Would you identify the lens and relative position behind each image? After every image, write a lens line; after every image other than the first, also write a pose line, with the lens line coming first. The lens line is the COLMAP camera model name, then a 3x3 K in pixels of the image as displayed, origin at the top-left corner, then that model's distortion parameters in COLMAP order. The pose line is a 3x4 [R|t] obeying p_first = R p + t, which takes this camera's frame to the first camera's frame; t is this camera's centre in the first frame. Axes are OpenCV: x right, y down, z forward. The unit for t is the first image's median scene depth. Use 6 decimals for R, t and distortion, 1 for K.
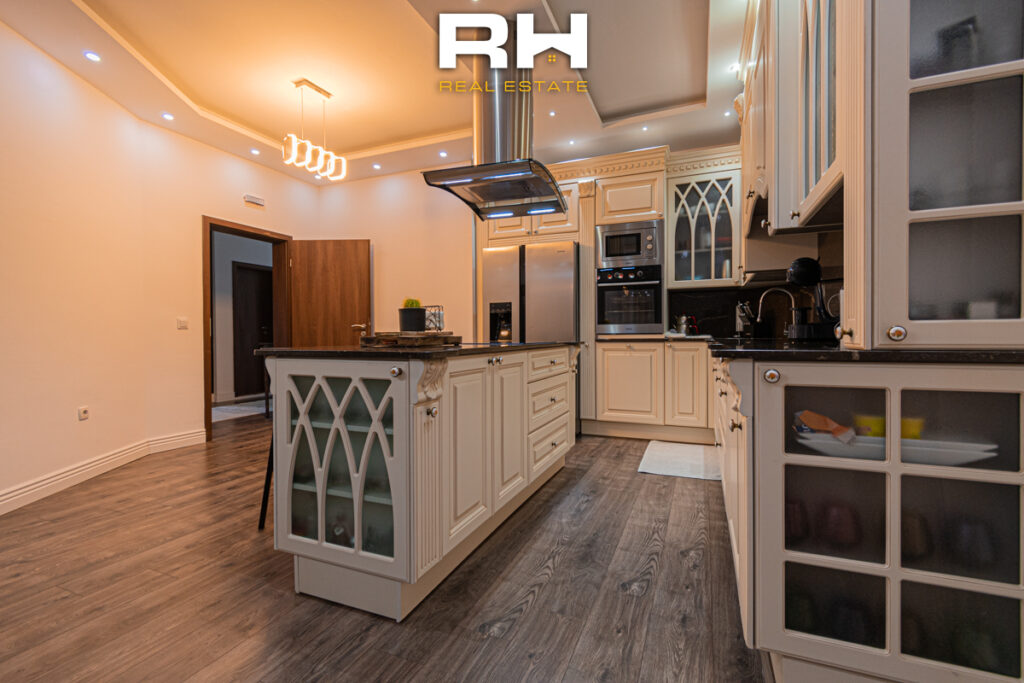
lens RADIAL K [[456.3, 0, 514.5], [0, 456.3, 333.8], [0, 0, 1]] dist [0.015262, -0.000275]
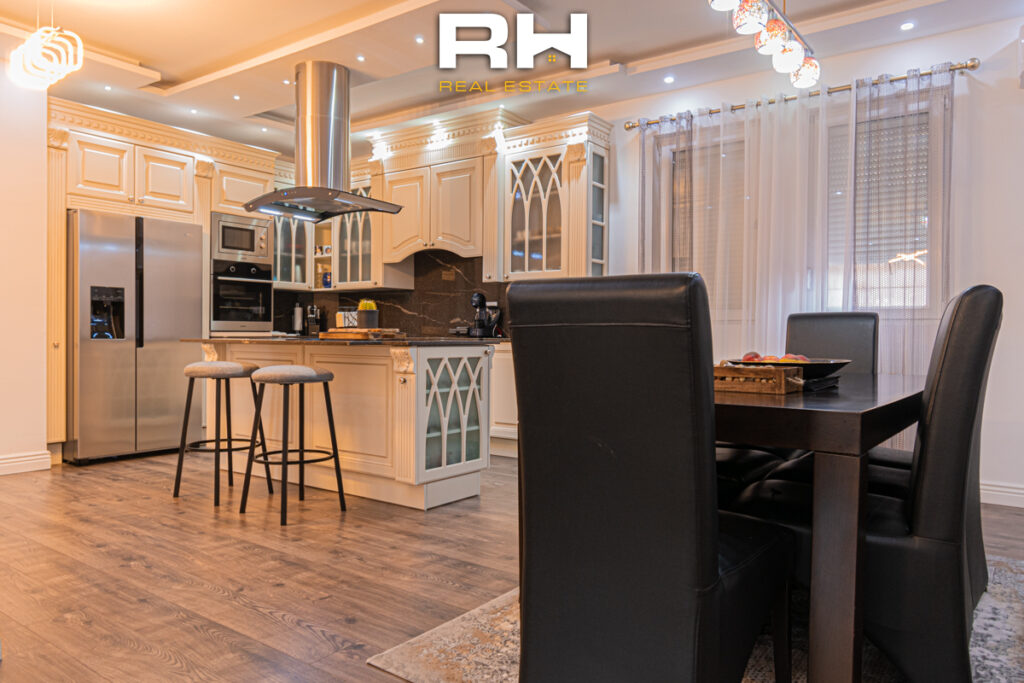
lens RADIAL K [[677.4, 0, 513.2], [0, 677.4, 343.4], [0, 0, 1]] dist [-0.003562, 0.000243]
pose [[0.229142, -0.008069, 0.973360, -2.103858], [-0.007768, 0.999919, 0.010118, 0.016348], [-0.973362, -0.009880, 0.229061, 0.219854]]
